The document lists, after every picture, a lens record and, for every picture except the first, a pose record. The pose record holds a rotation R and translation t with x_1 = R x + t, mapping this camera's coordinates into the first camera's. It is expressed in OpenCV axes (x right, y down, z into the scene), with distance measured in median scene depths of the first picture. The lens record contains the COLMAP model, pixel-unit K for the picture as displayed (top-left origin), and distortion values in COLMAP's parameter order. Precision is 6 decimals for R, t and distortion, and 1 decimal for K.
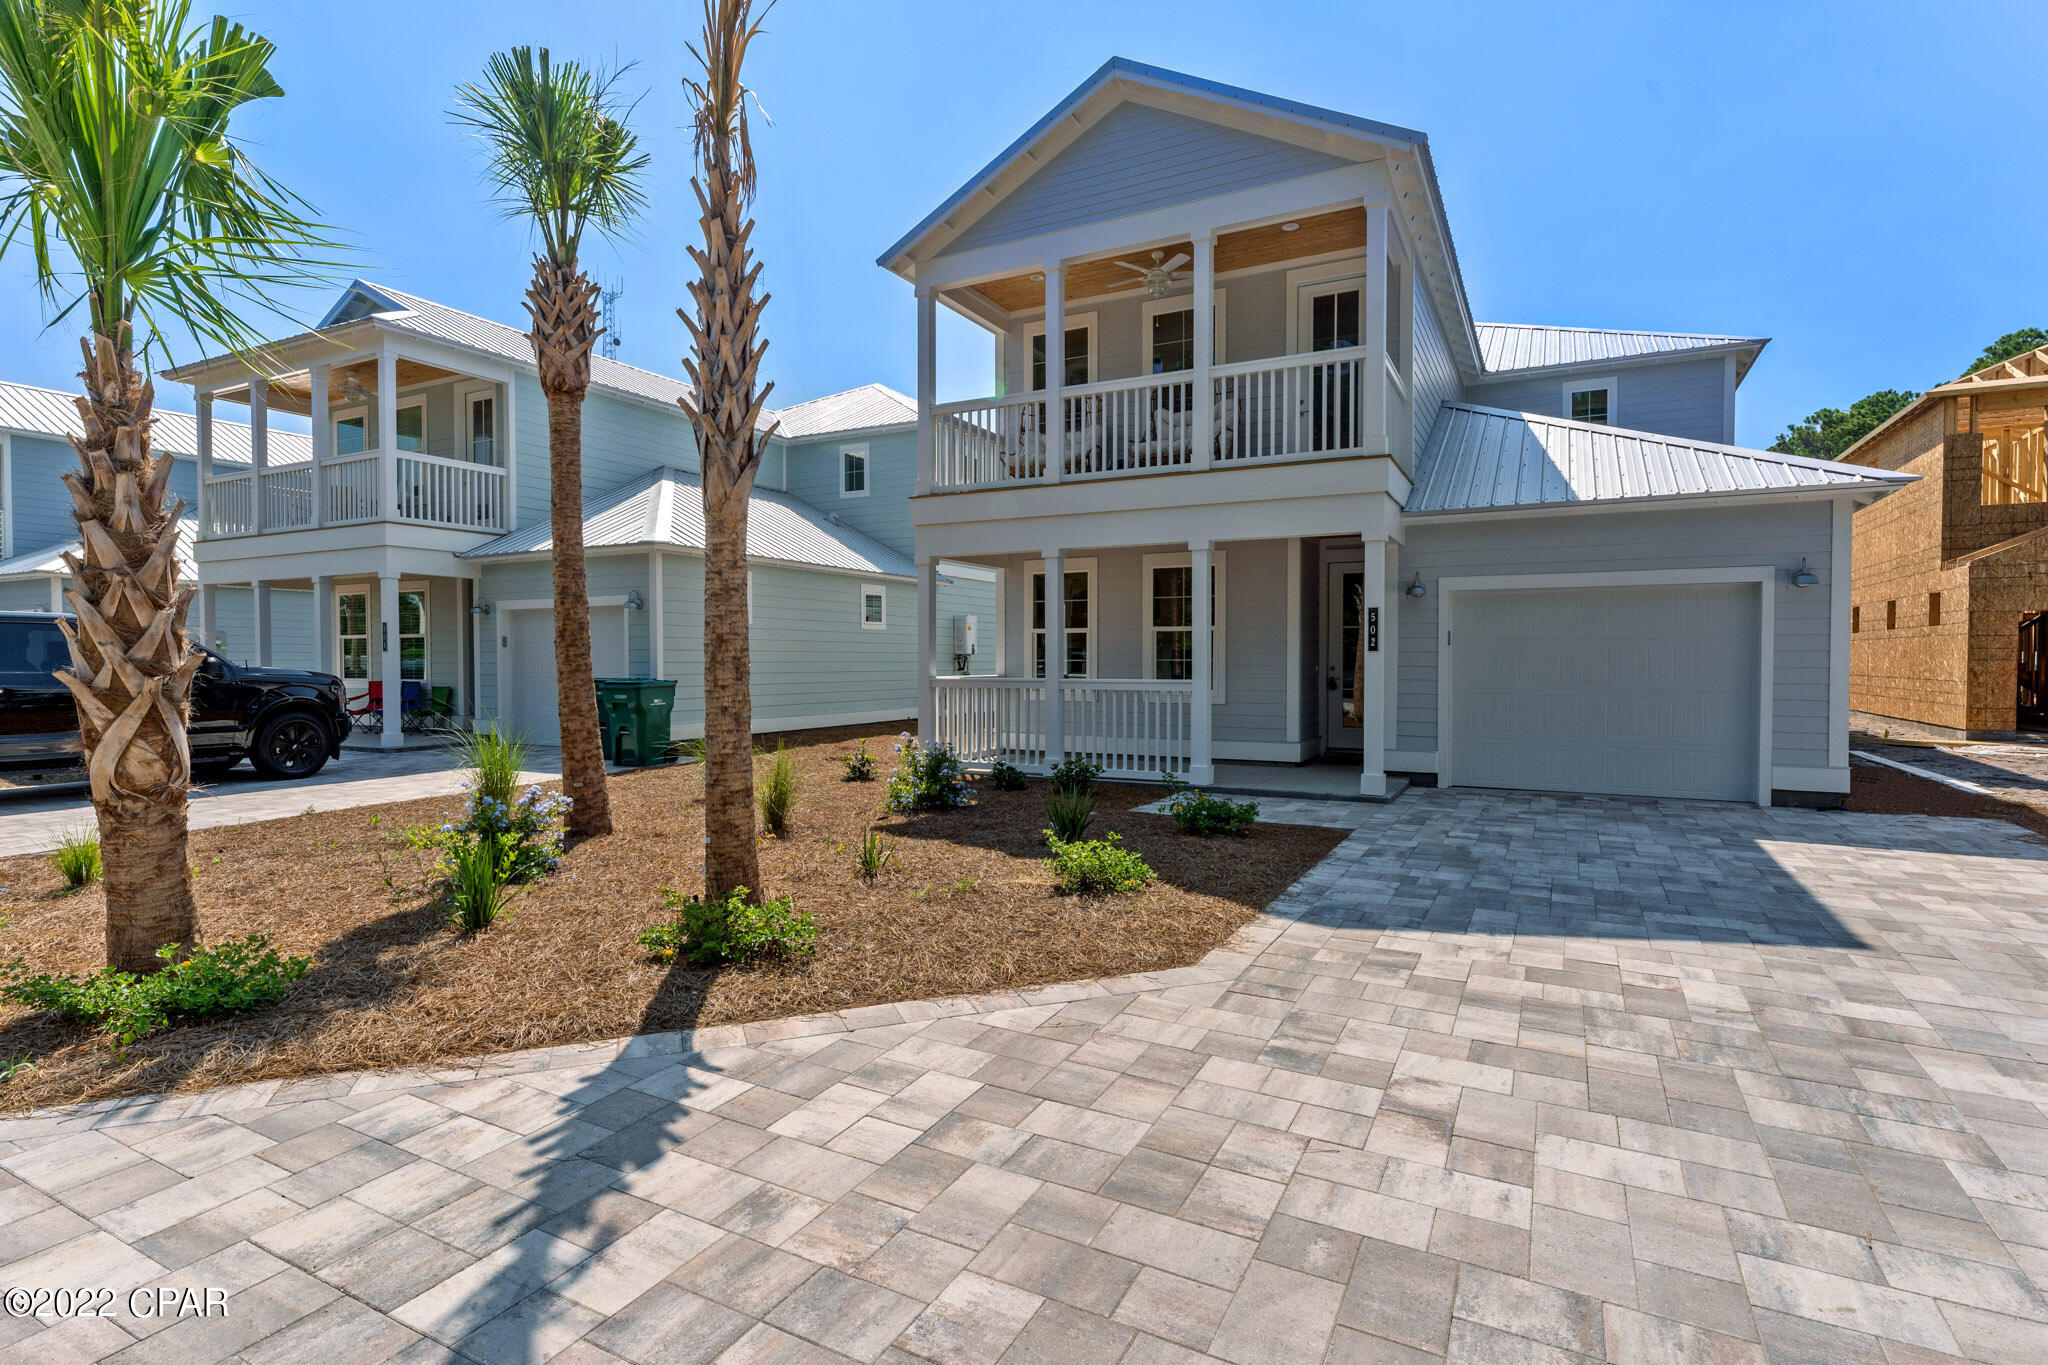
lens RADIAL K [[997.7, 0, 1024.0], [0, 997.7, 682.5], [0, 0, 1]] dist [0.000079, -0.000001]
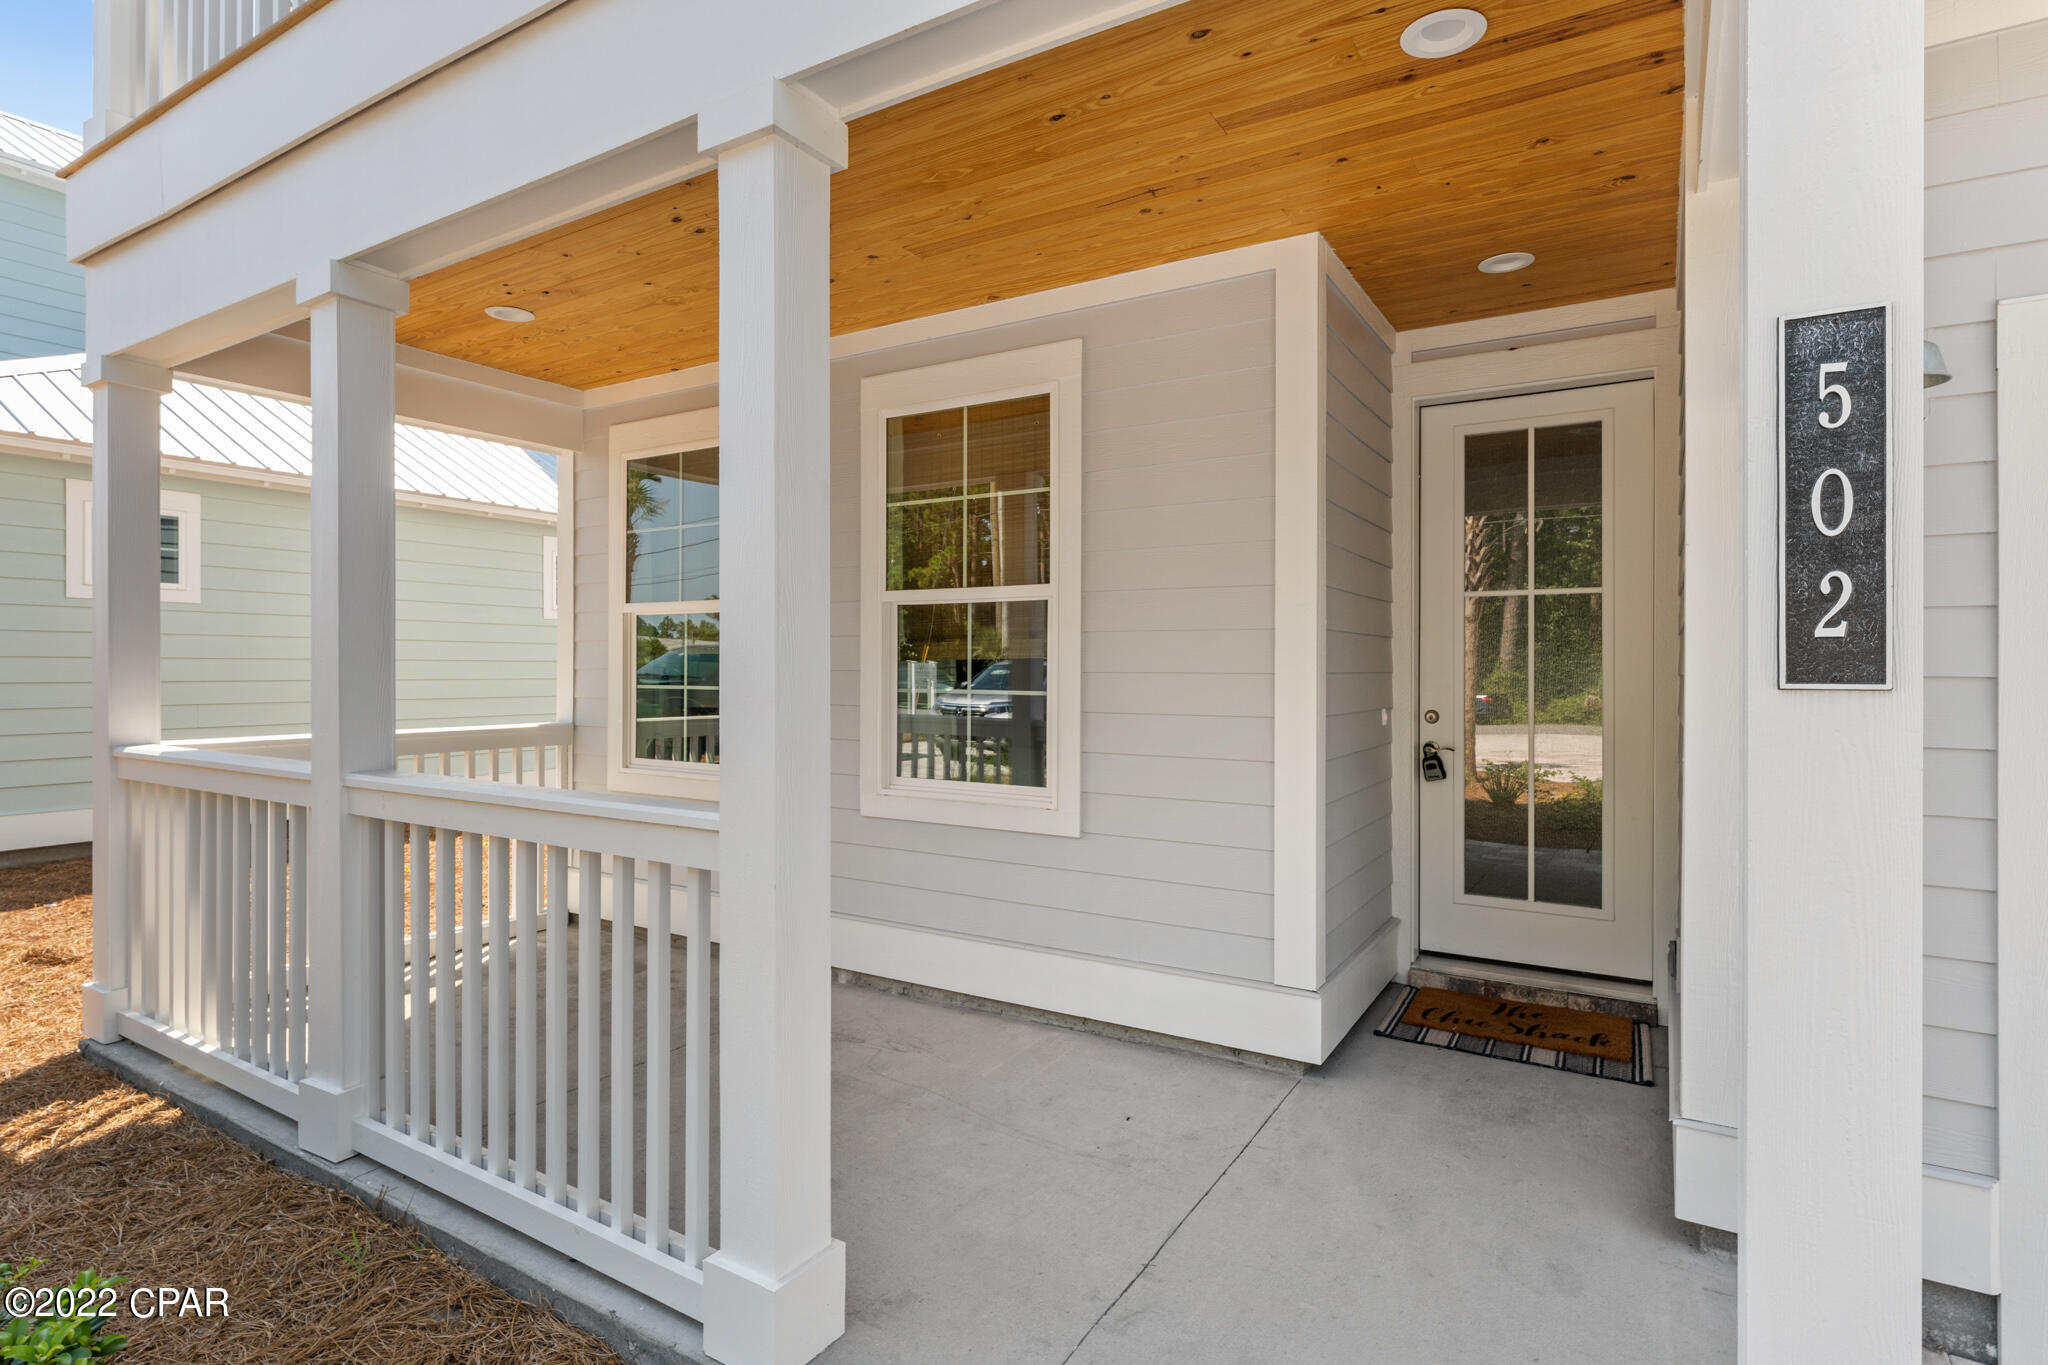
lens RADIAL K [[1028.8, 0, 1024.0], [0, 1028.8, 682.5], [0, 0, 1]] dist [-0.000245, -0.000028]
pose [[0.998206, -0.002121, -0.059831, 0.209691], [0.001474, 0.999940, -0.010847, -0.024070], [0.059850, 0.010739, 0.998150, 0.703332]]
